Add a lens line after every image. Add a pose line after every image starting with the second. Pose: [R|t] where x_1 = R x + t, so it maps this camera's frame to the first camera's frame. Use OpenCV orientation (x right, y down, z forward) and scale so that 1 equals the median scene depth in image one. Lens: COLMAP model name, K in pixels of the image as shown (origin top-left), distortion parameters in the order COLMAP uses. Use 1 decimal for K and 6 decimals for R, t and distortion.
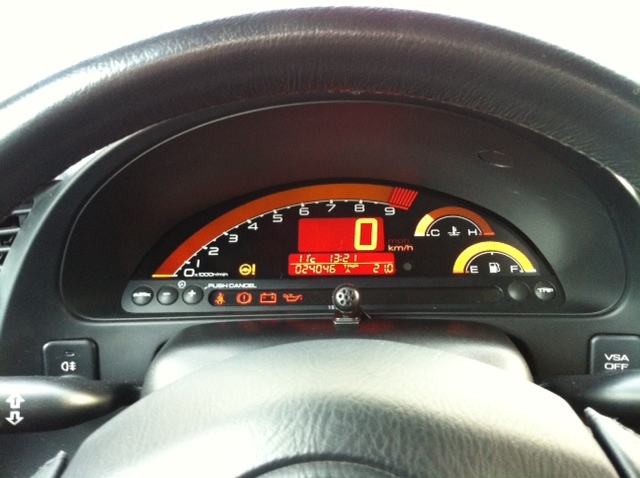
lens RADIAL K [[537.0, 0, 319.8], [0, 537.0, 237.9], [0, 0, 1]] dist [0.010532, -0.002501]
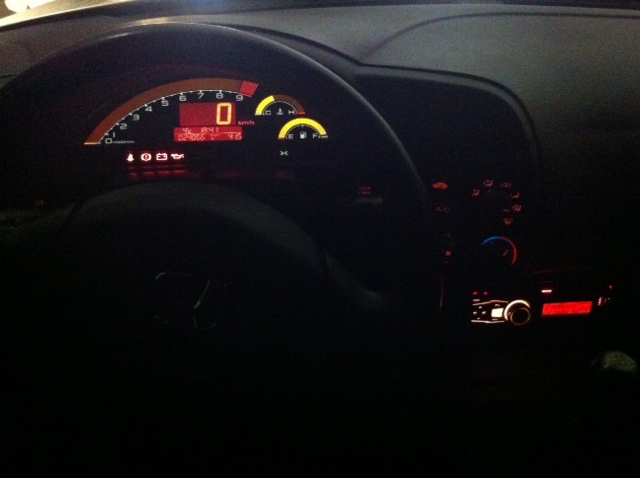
lens RADIAL K [[537.0, 0, 321.3], [0, 537.0, 241.0], [0, 0, 1]] dist [0.010532, -0.002501]
pose [[0.997383, -0.028628, 0.066388, 0.251778], [0.009638, 0.962714, 0.270348, -0.069681], [-0.071652, -0.269001, 0.960471, -0.591980]]
